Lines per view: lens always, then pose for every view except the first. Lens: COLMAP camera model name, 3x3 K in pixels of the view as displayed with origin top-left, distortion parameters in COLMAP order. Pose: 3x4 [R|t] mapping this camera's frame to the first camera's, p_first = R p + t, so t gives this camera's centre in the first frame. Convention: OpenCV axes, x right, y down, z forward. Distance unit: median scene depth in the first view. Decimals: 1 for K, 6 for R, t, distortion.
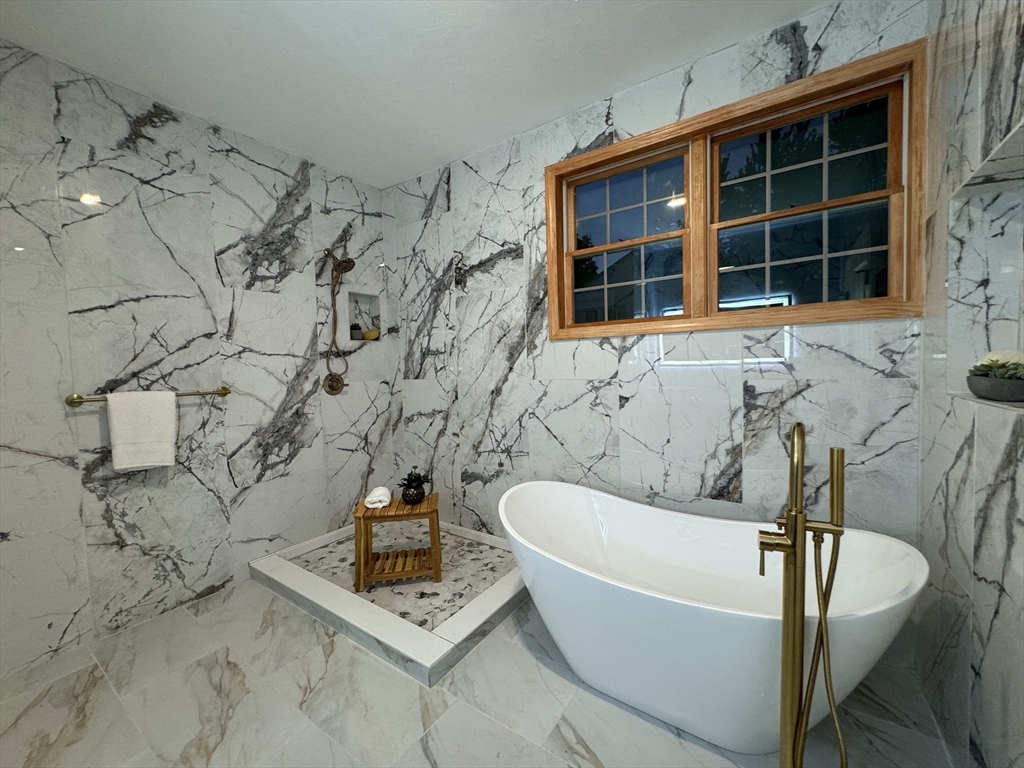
lens RADIAL K [[412.9, 0, 512.0], [0, 412.9, 384.0], [0, 0, 1]] dist [0.000198, -0.000106]
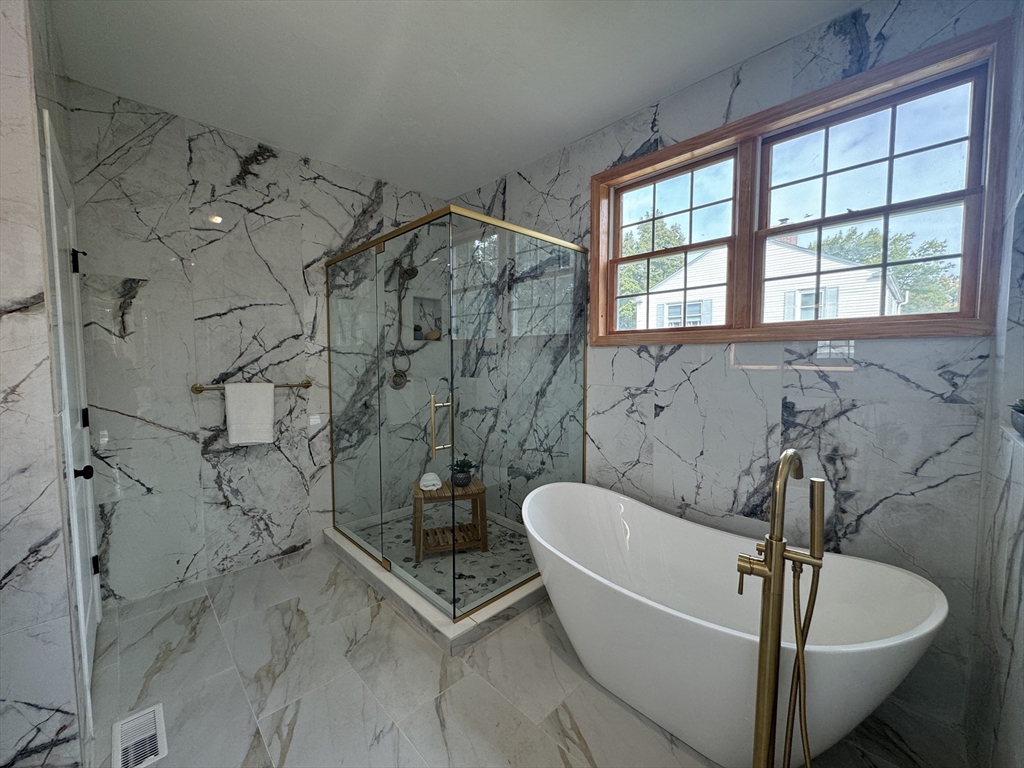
lens RADIAL K [[412.9, 0, 512.0], [0, 412.9, 384.0], [0, 0, 1]] dist [0.000198, -0.000106]
pose [[0.980315, 0.038855, -0.193581, 0.119002], [-0.035218, 0.999133, 0.022194, -0.032818], [0.194275, -0.014940, 0.980833, -0.050405]]
